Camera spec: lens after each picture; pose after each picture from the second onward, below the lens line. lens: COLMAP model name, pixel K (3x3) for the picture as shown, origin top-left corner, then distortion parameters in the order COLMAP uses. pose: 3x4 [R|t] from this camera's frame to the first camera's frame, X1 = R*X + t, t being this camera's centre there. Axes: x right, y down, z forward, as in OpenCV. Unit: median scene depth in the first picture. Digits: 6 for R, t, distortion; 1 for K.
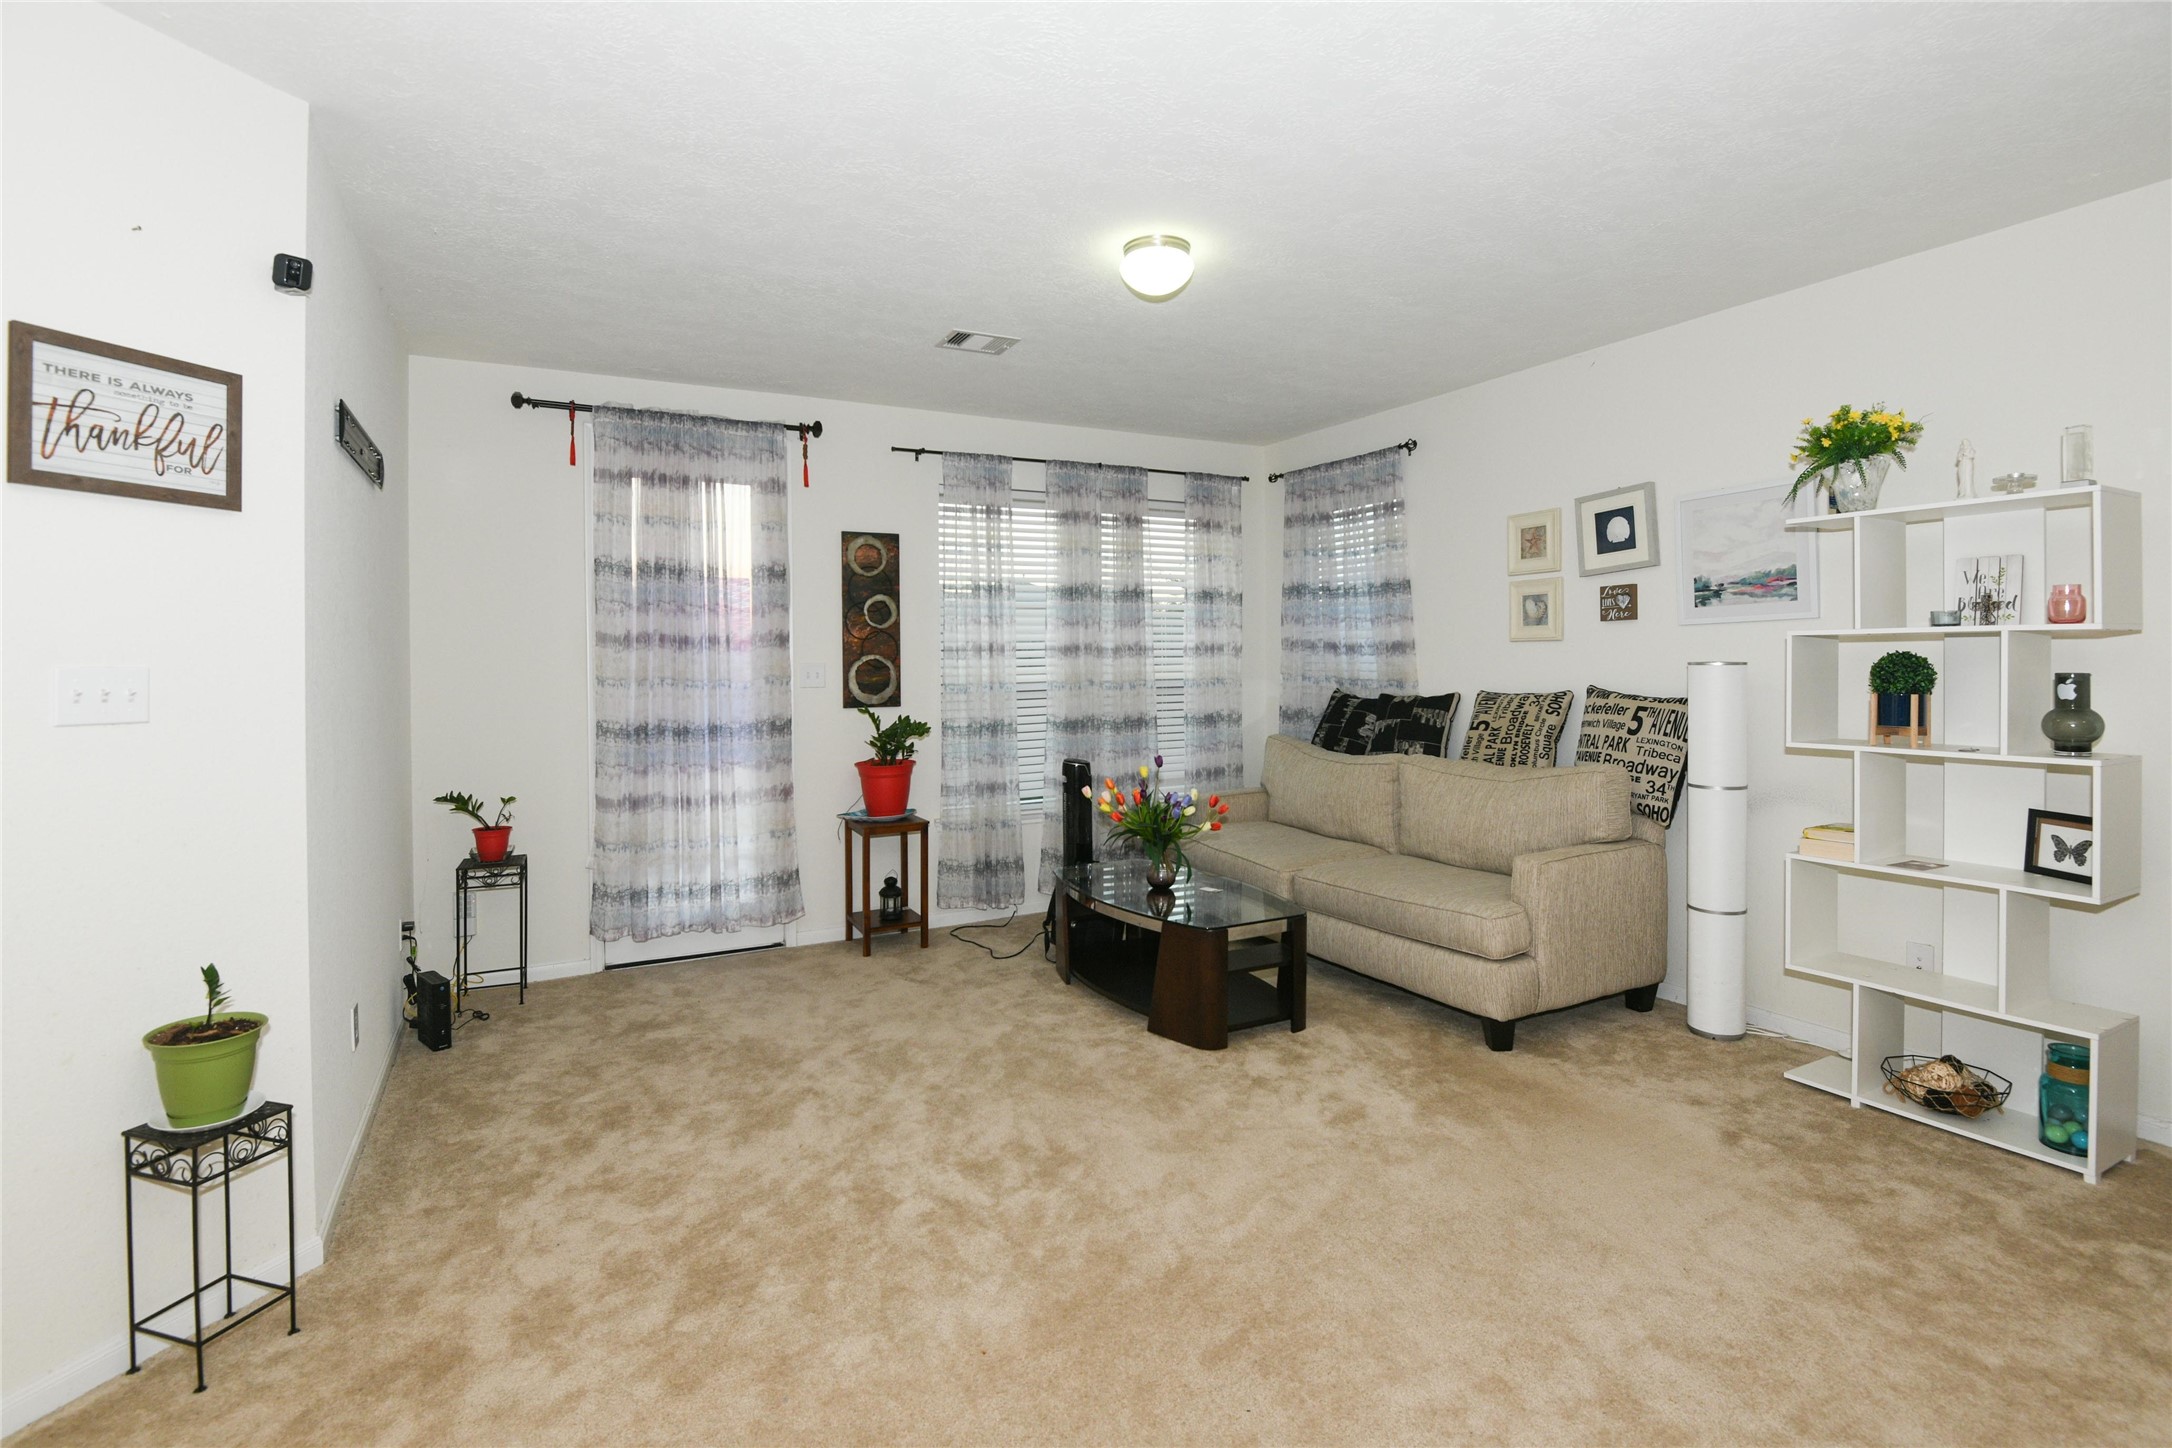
lens RADIAL K [[1006.0, 0, 1099.3], [0, 1006.0, 653.5], [0, 0, 1]] dist [-0.008086, -0.007111]
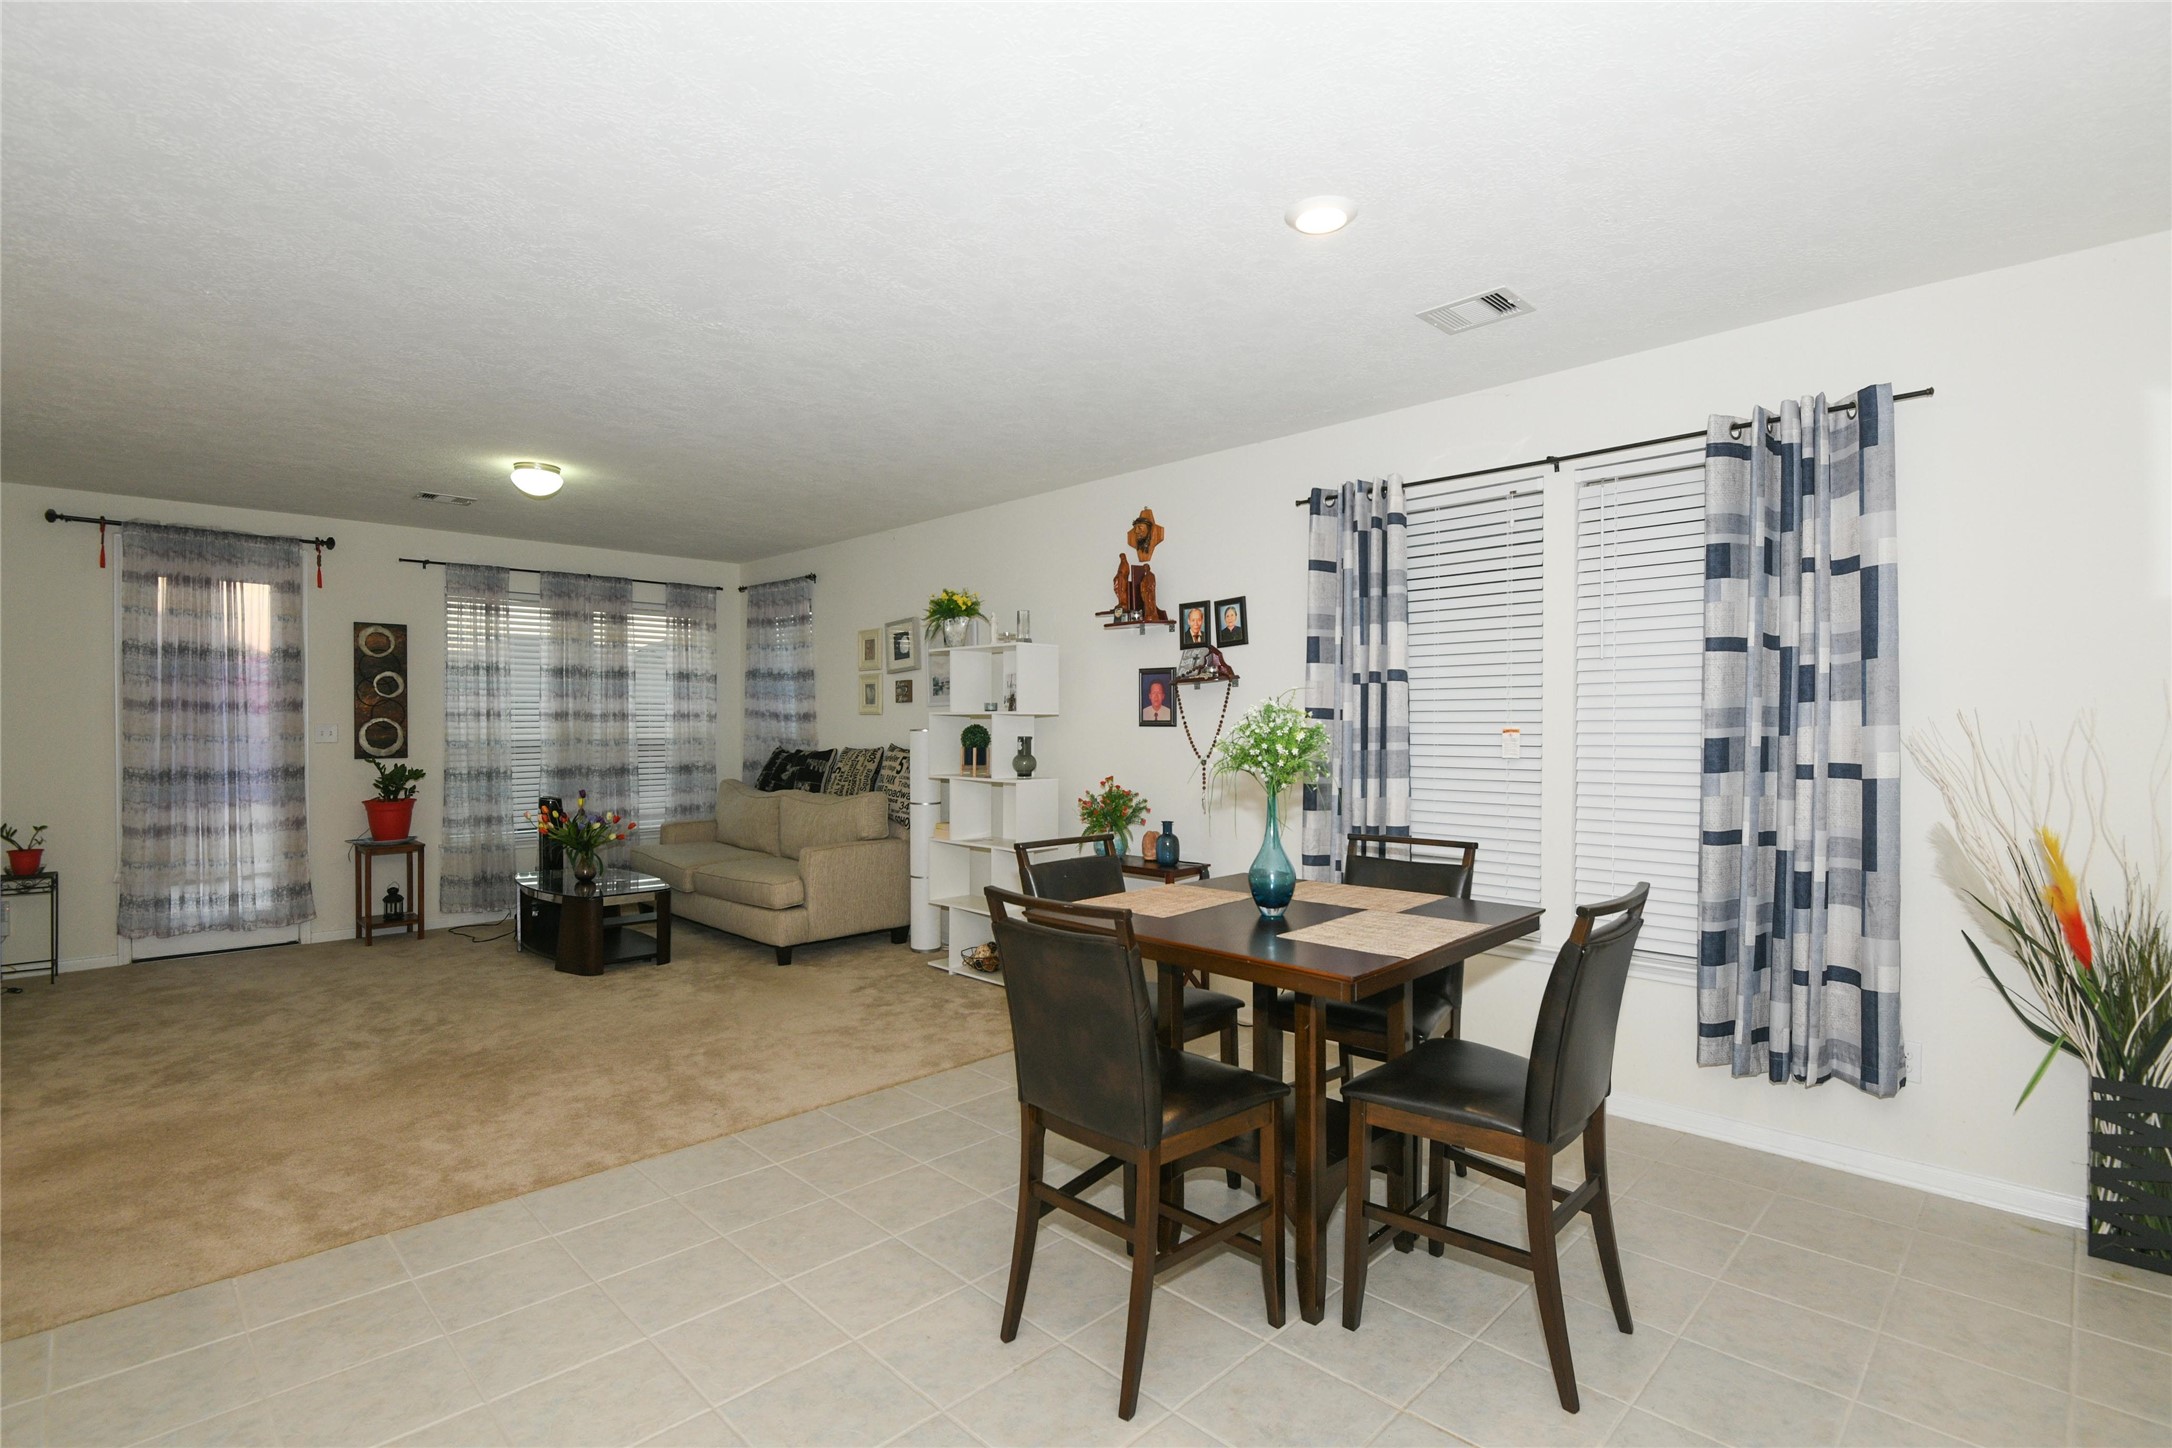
lens RADIAL K [[1006.0, 0, 1086.9], [0, 1006.0, 723.6], [0, 0, 1]] dist [-0.008086, -0.007111]
pose [[0.960560, 0.009965, 0.277894, 0.326046], [-0.011957, 0.999914, 0.005475, -0.010469], [-0.277816, -0.008582, 0.960596, -0.554107]]
